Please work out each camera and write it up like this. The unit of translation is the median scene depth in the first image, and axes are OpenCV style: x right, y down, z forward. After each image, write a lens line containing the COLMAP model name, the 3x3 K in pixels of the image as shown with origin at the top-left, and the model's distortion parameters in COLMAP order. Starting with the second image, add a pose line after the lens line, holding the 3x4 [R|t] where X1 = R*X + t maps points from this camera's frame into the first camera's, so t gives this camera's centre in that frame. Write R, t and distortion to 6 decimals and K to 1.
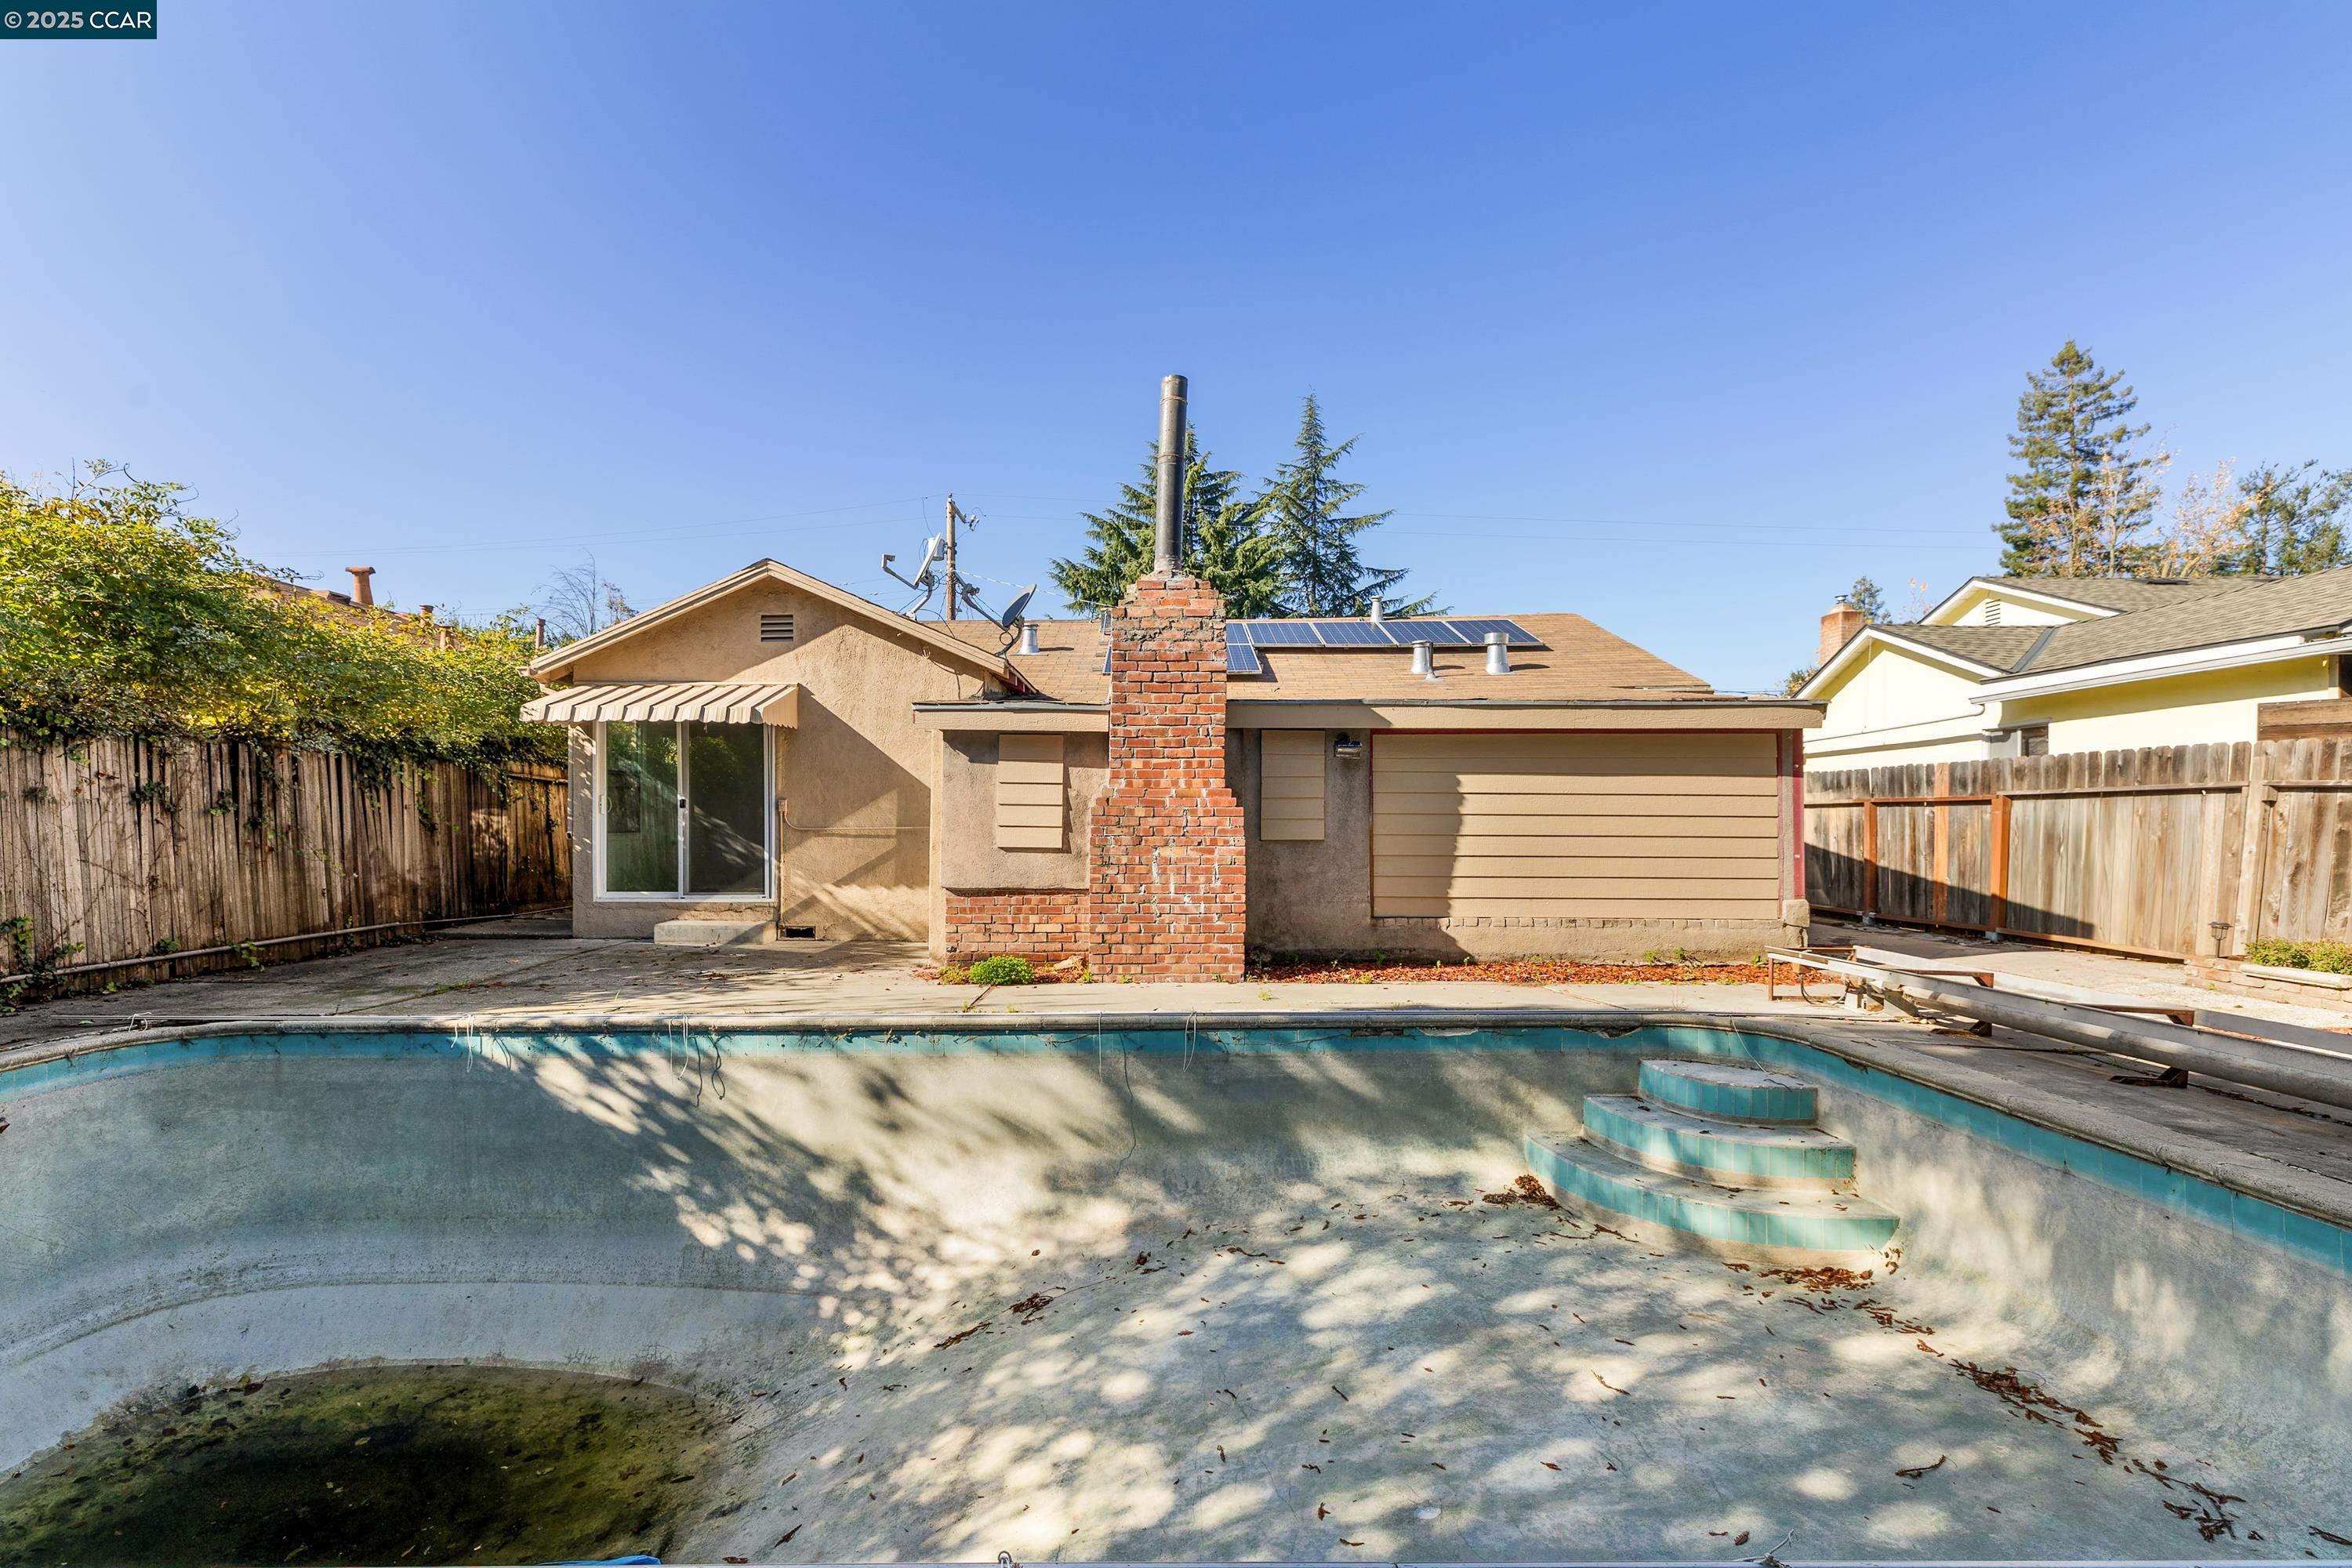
lens RADIAL K [[1000.1, 0, 1110.6], [0, 1000.1, 818.4], [0, 0, 1]] dist [-0.005855, -0.000265]
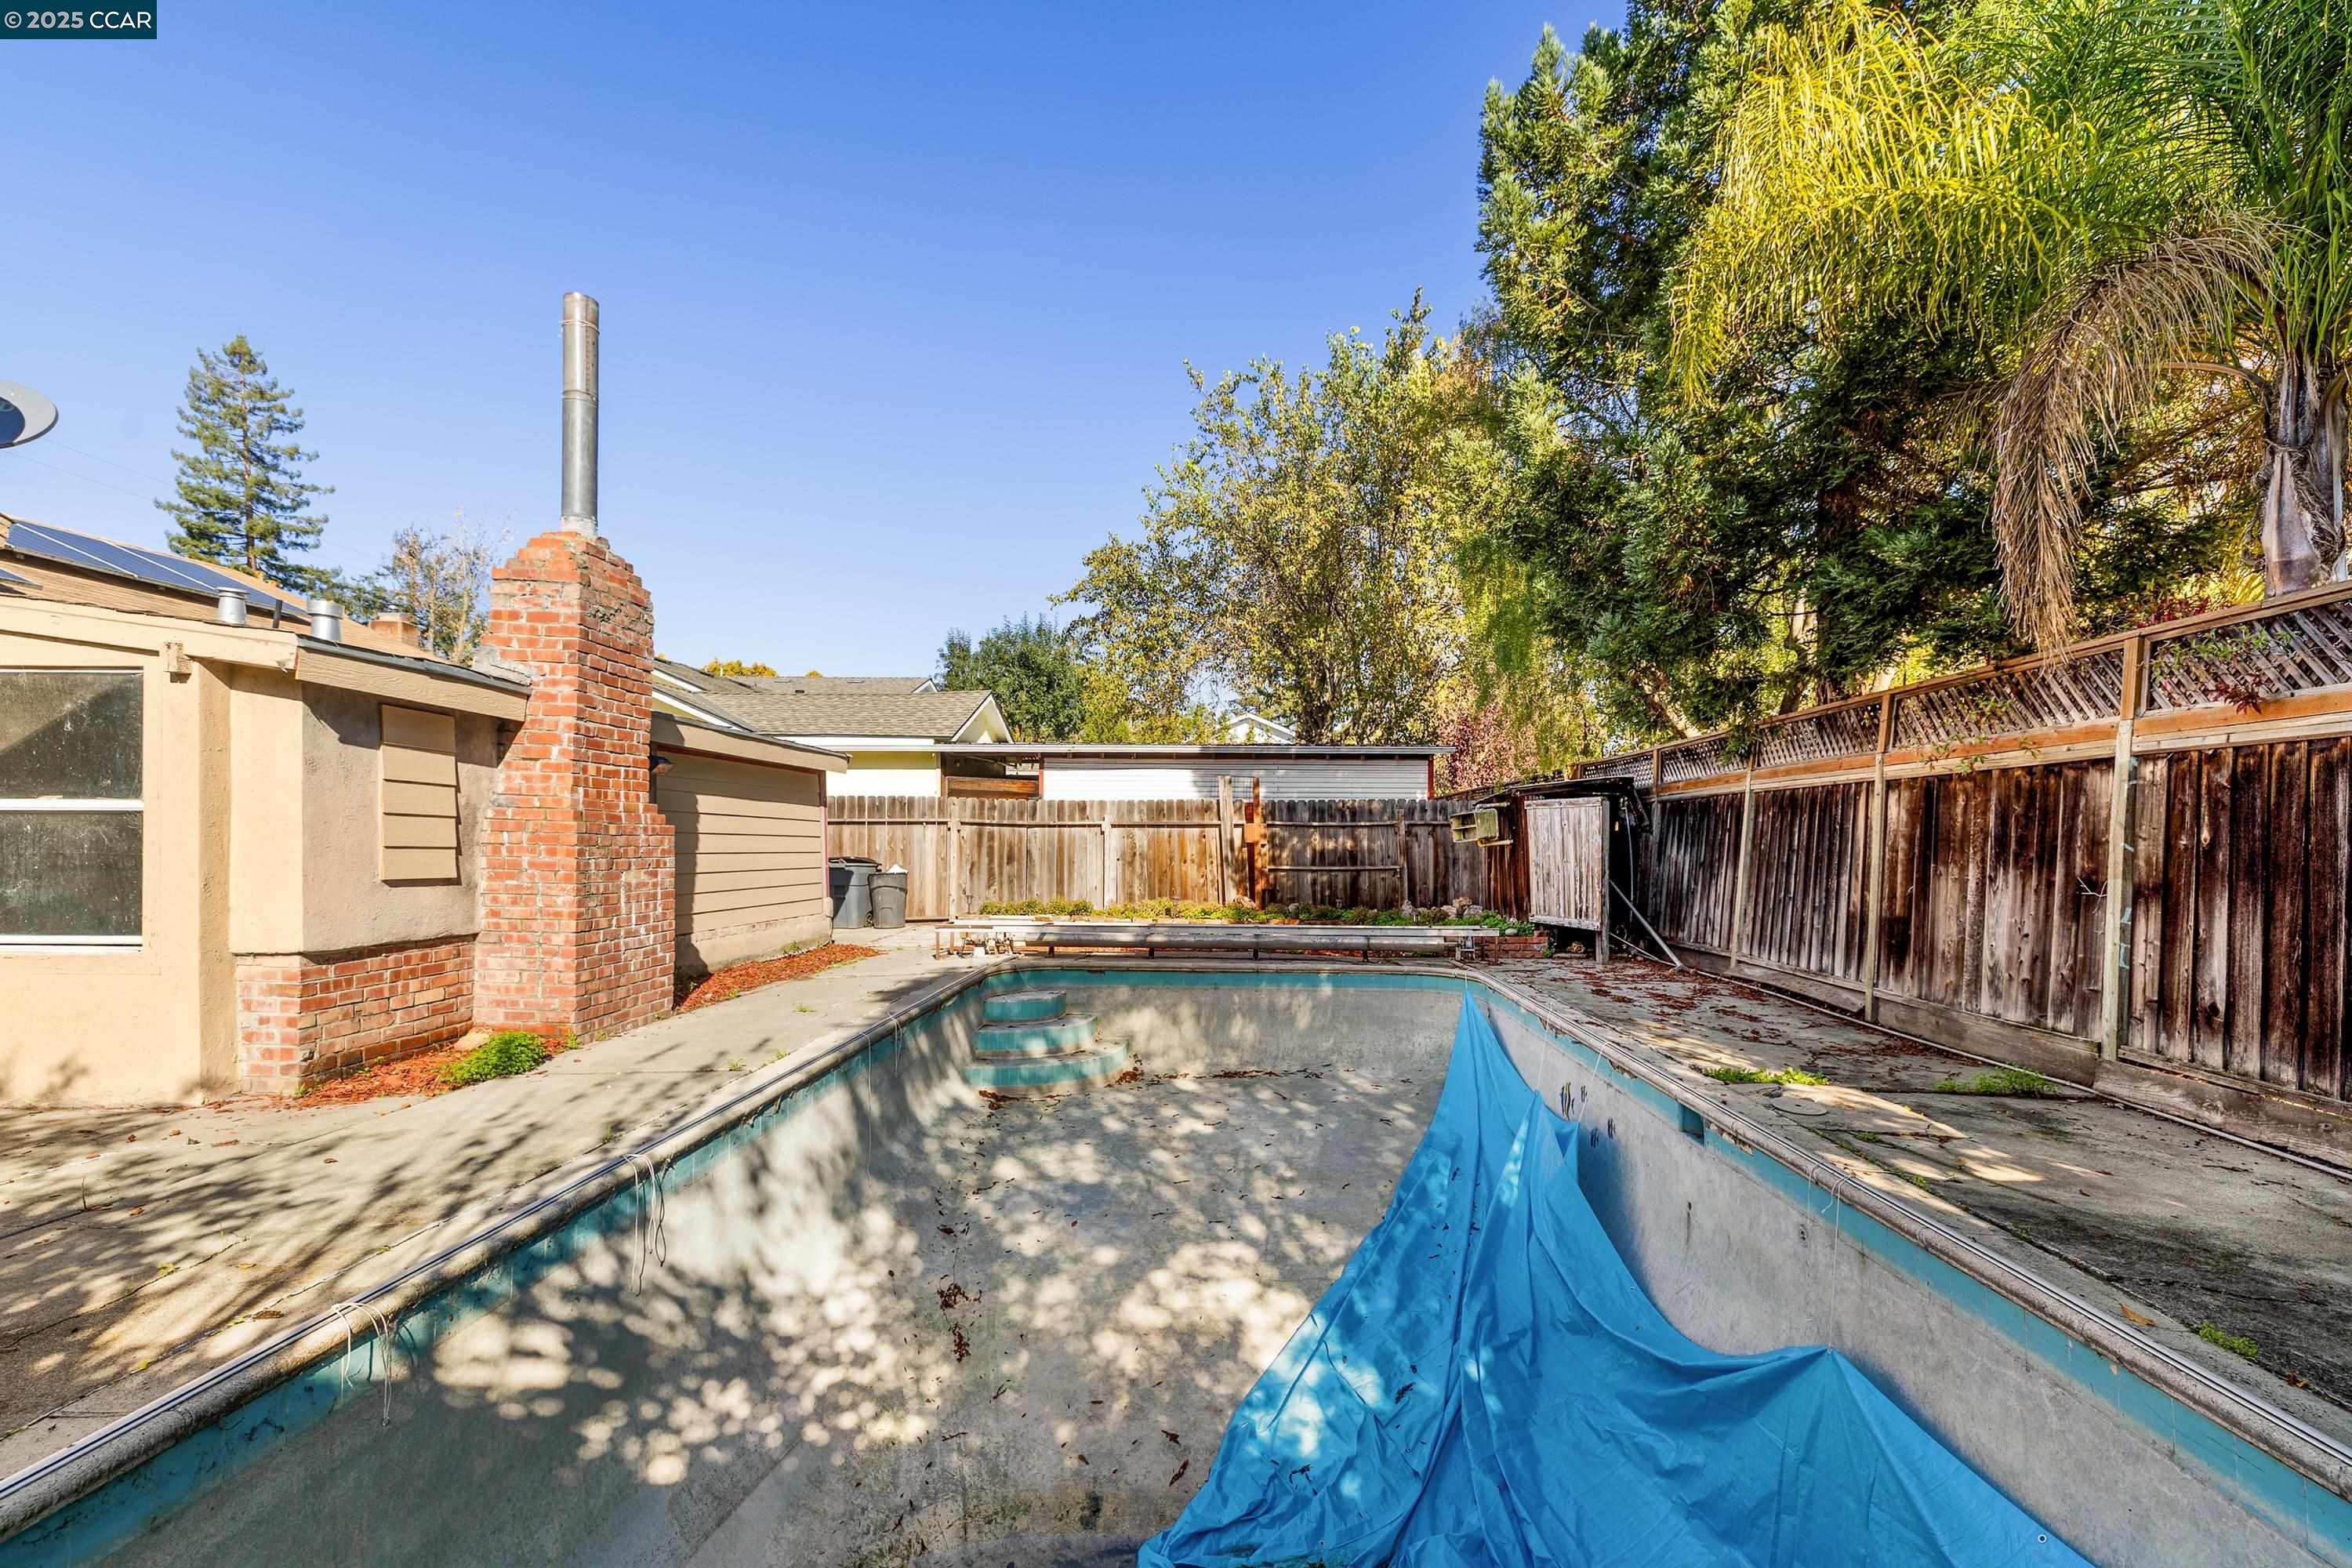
lens RADIAL K [[1059.4, 0, 1220.8], [0, 1059.4, 854.3], [0, 0, 1]] dist [-0.001919, 0.000075]
pose [[0.015698, -0.012738, 0.999796, -0.778923], [-0.009401, 0.999873, 0.012887, -0.001663], [-0.999833, -0.009601, 0.015576, 0.449607]]
